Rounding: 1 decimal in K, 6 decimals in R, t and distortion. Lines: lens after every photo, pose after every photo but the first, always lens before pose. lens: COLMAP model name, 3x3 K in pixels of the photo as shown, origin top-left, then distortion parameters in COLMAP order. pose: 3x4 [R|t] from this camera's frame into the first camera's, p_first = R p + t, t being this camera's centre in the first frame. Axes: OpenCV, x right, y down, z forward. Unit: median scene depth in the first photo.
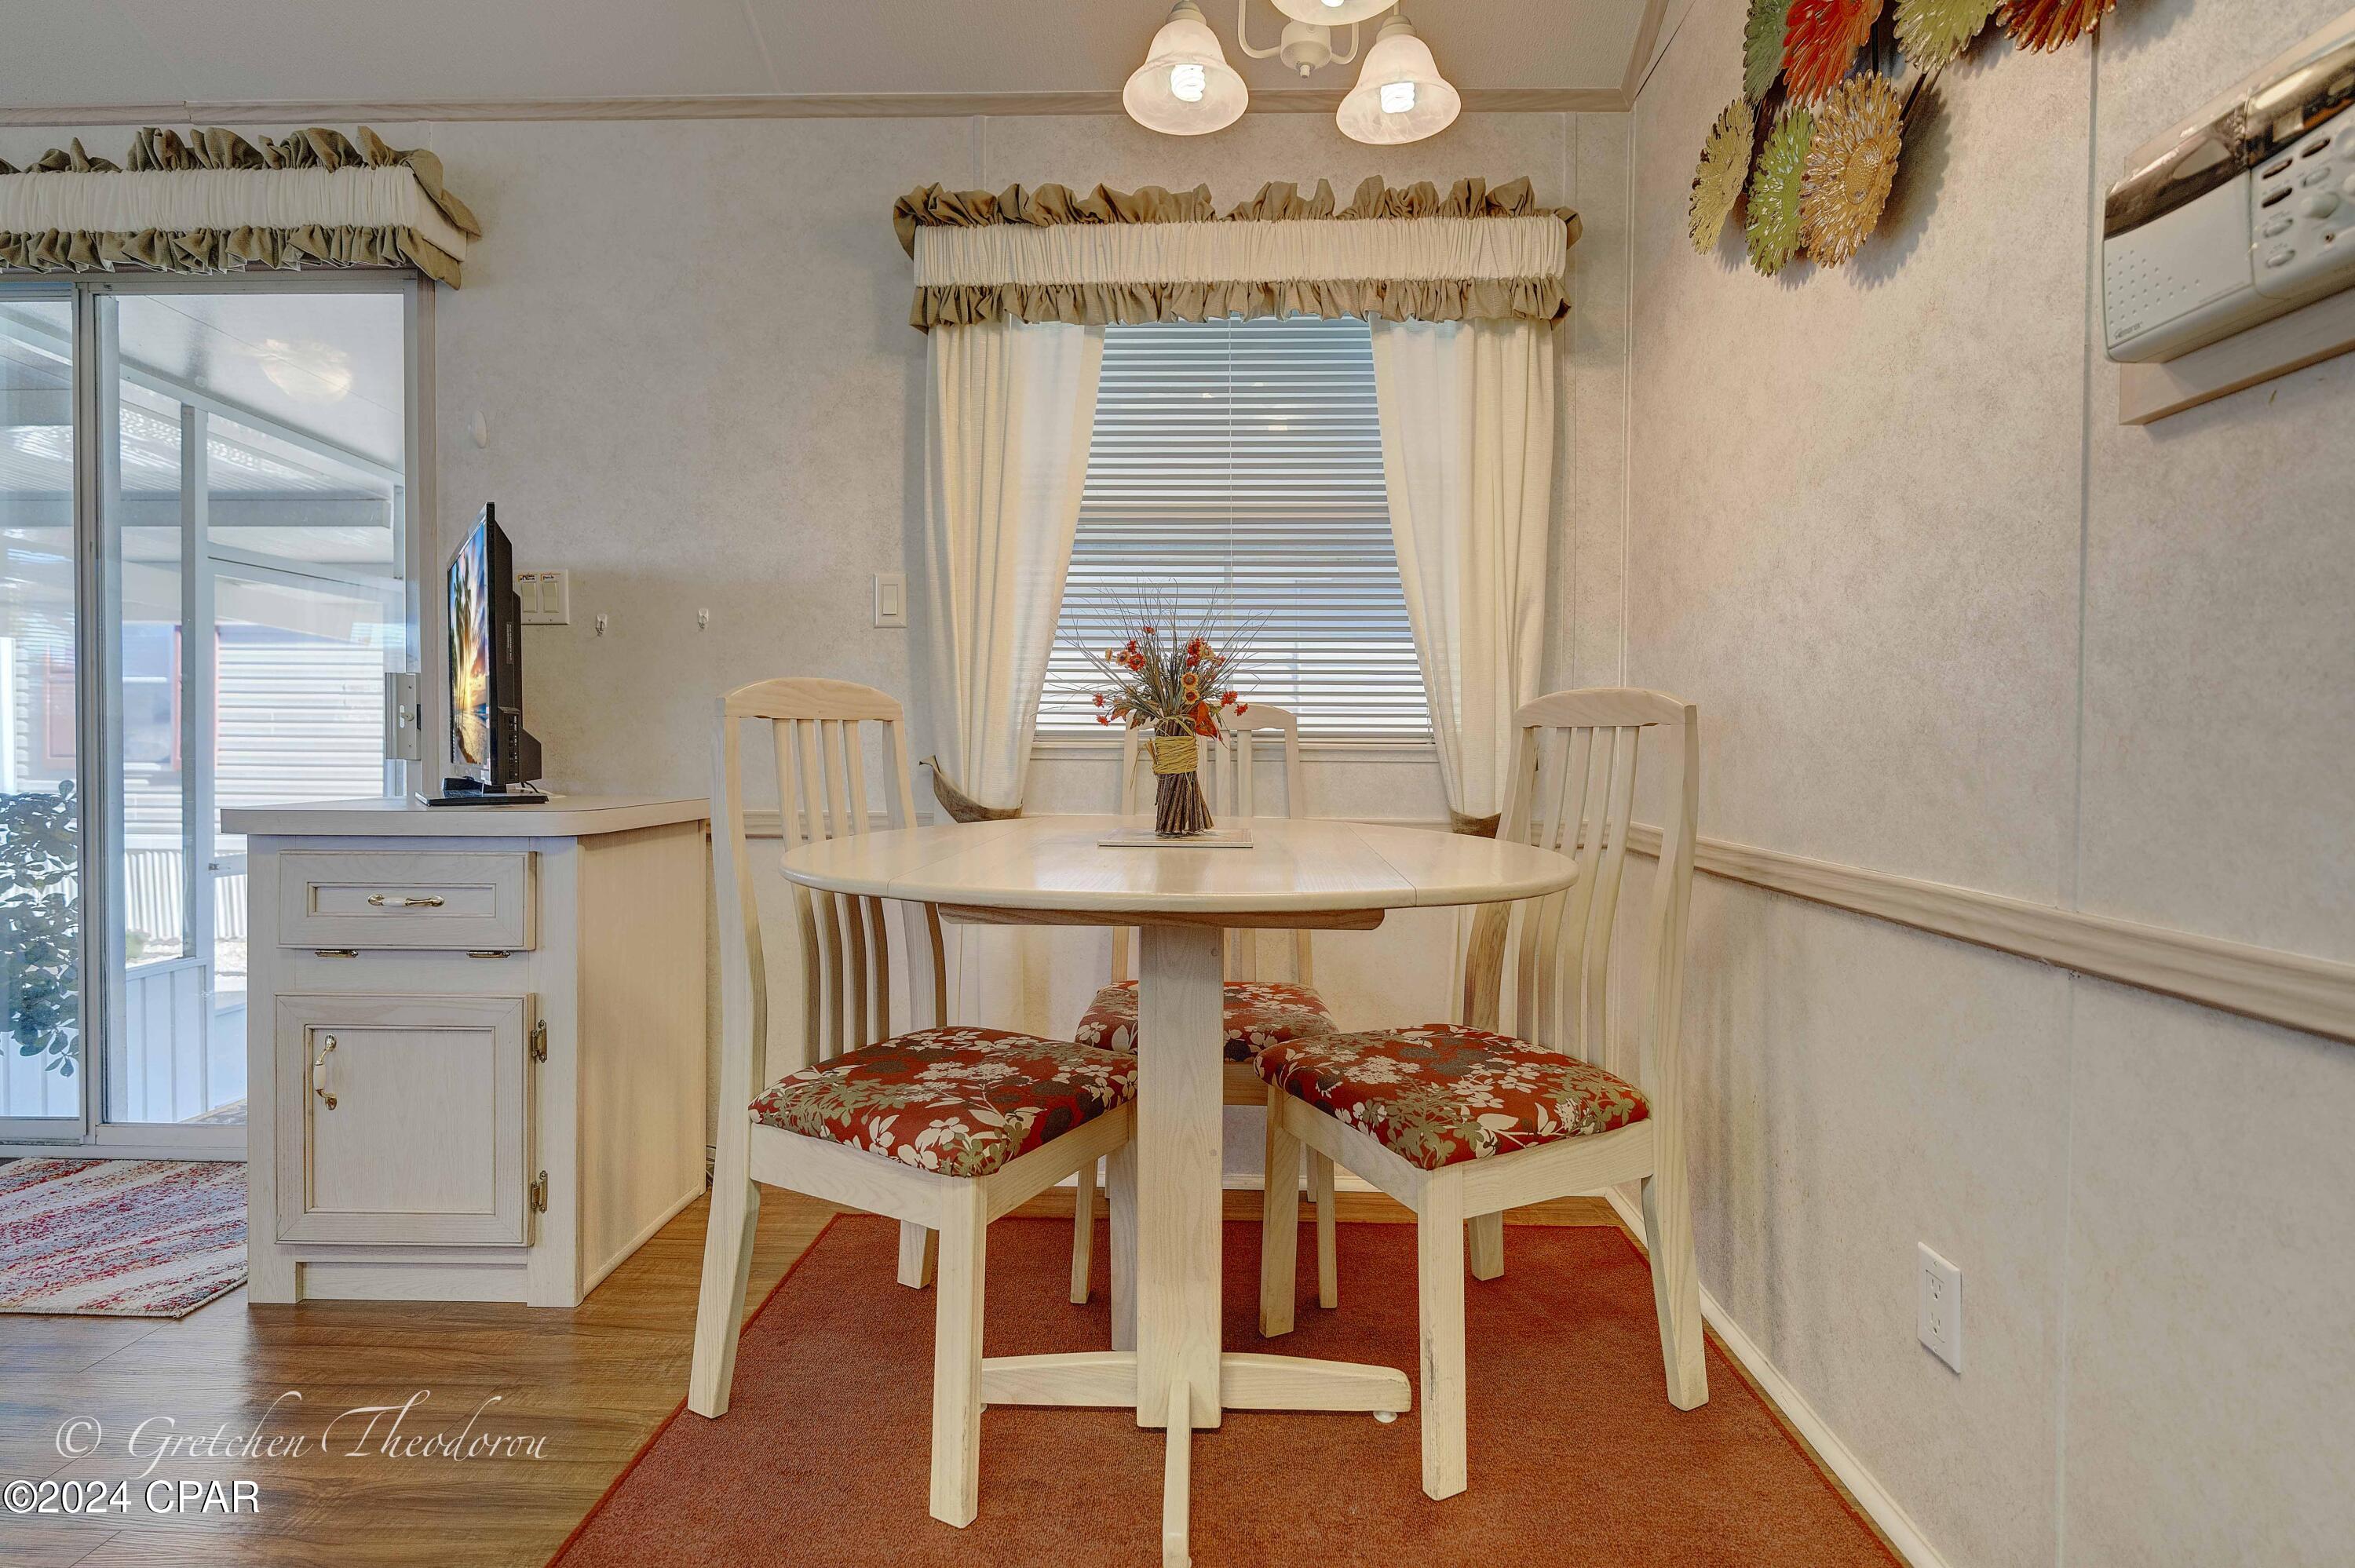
lens RADIAL K [[1093.3, 0, 1184.6], [0, 1093.3, 755.9], [0, 0, 1]] dist [0.005513, -0.000915]
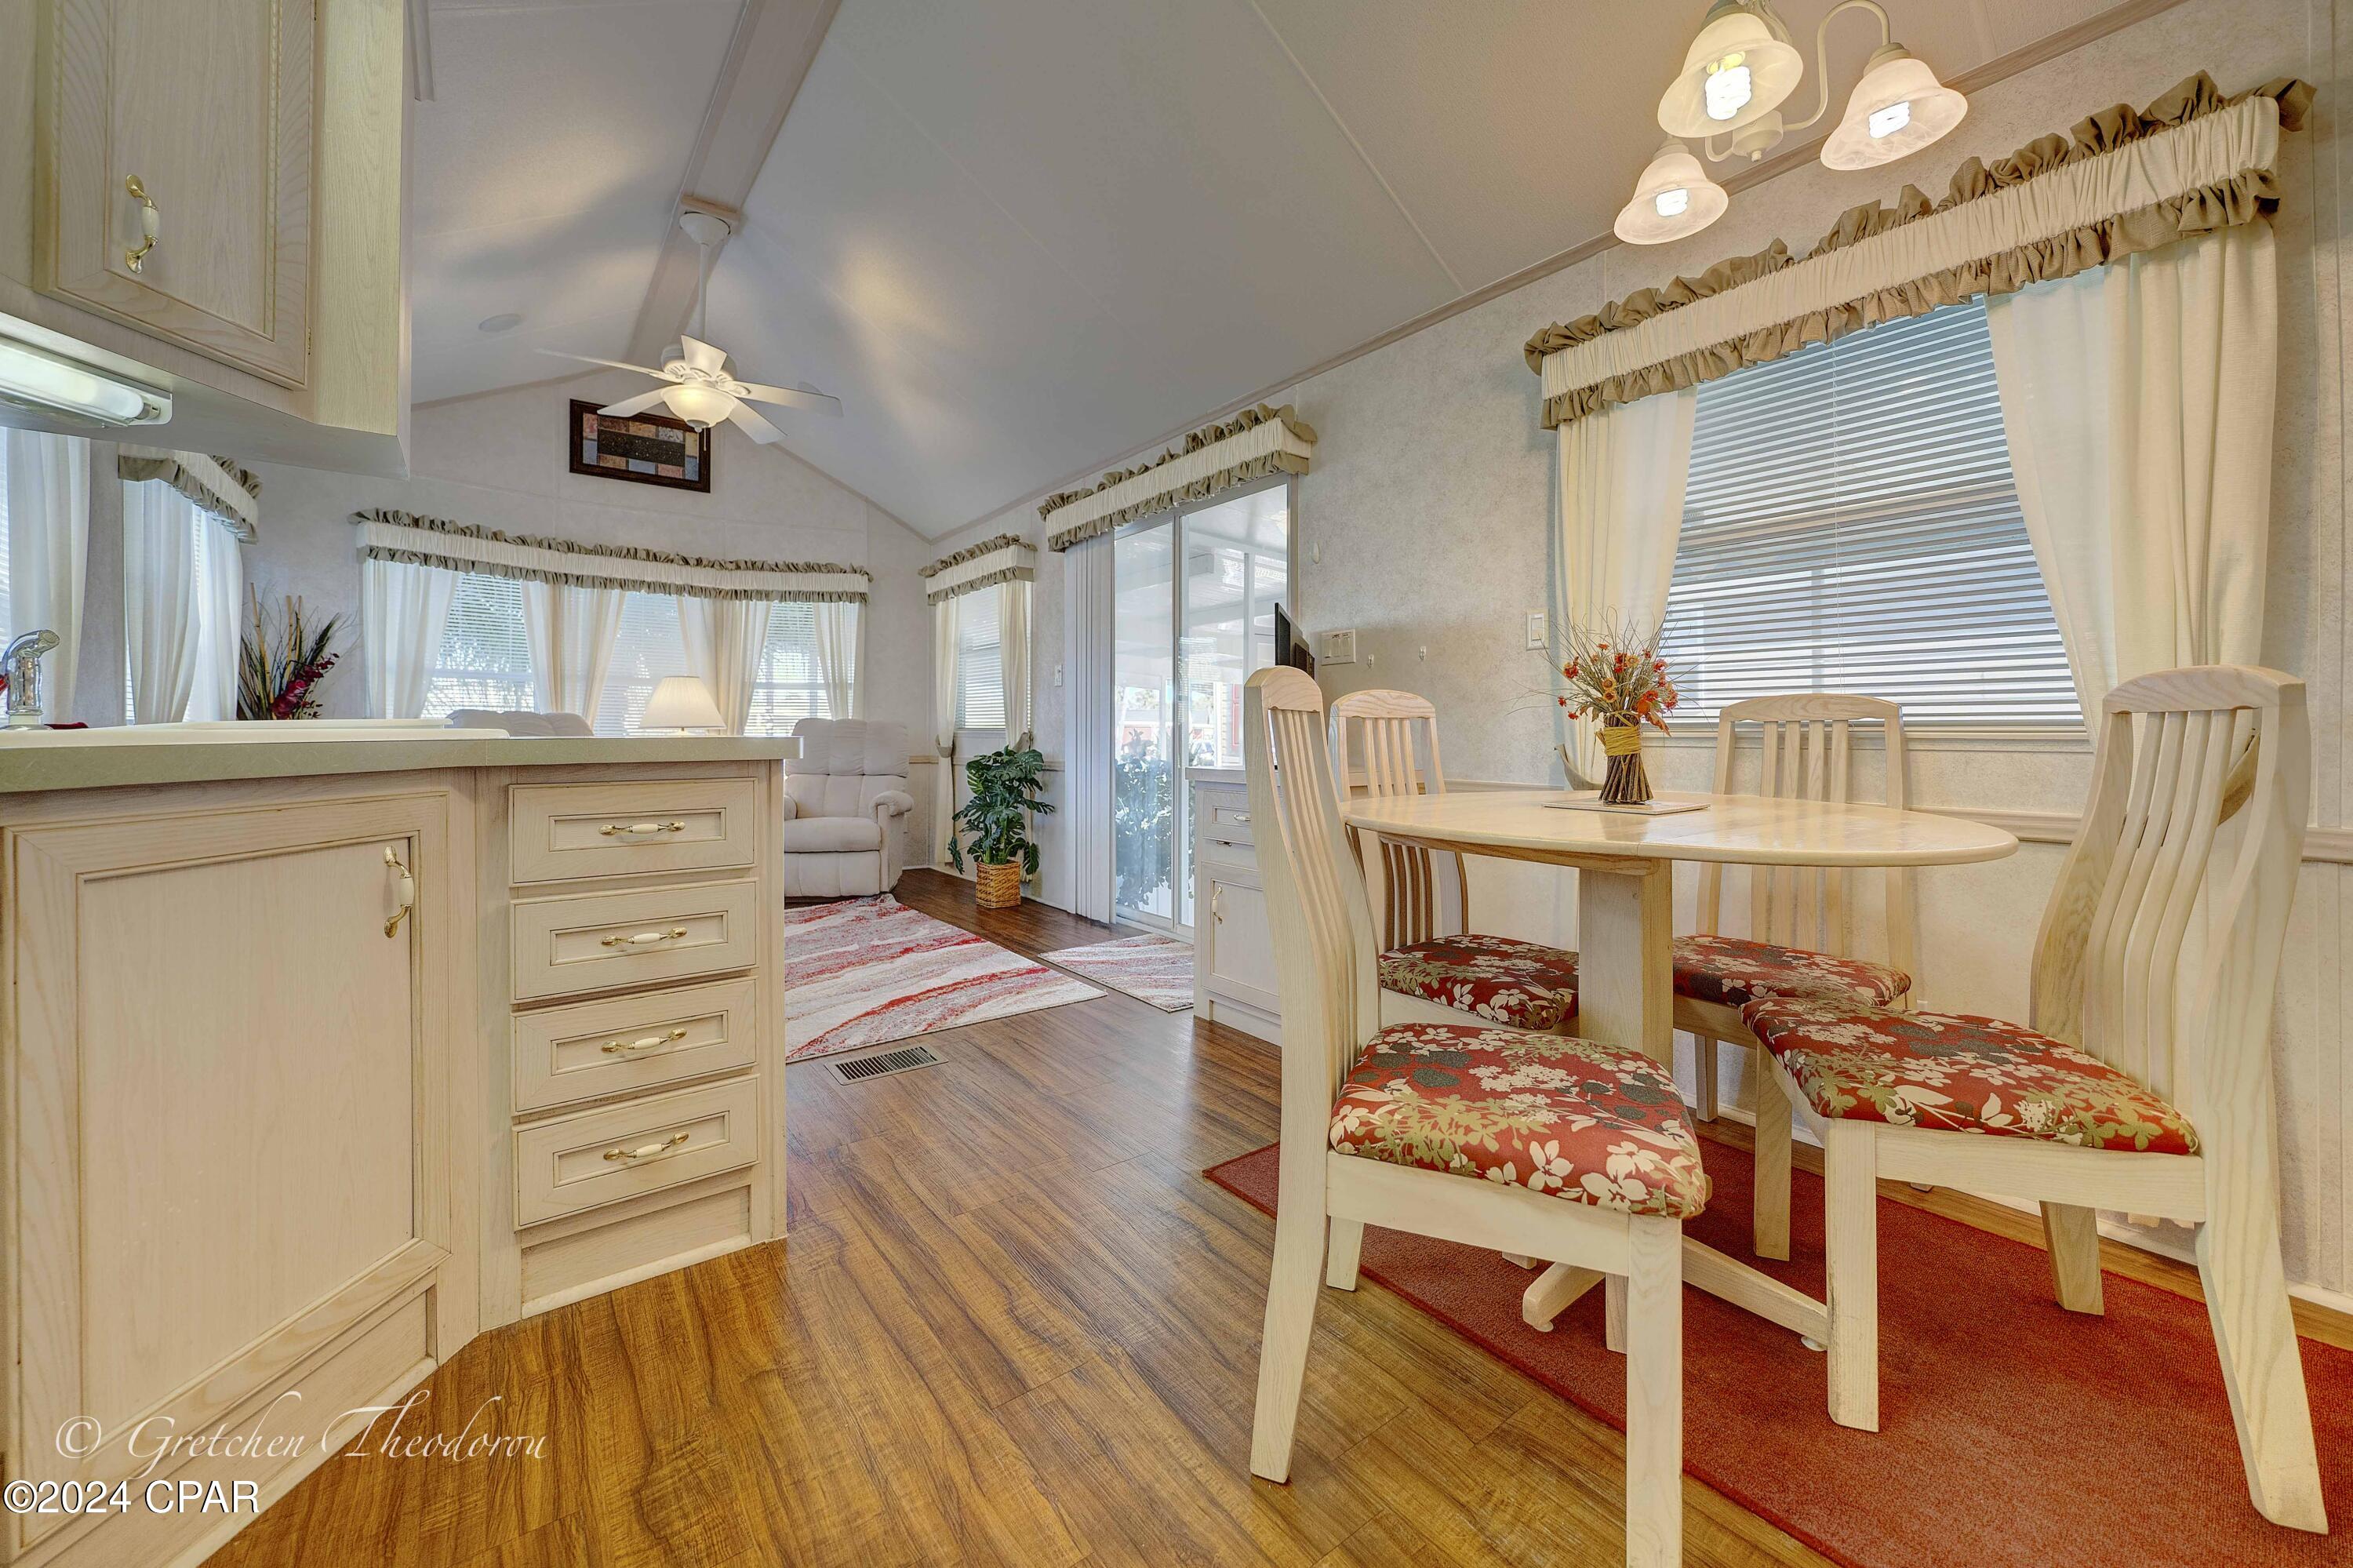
lens RADIAL K [[875.3, 0, 1170.4], [0, 875.3, 729.3], [0, 0, 1]] dist [-0.000345, -0.000043]
pose [[0.636063, -0.009482, -0.771578, 0.308565], [-0.006037, 0.999833, -0.017263, 0.004079], [0.771613, 0.015639, 0.635900, -0.050235]]
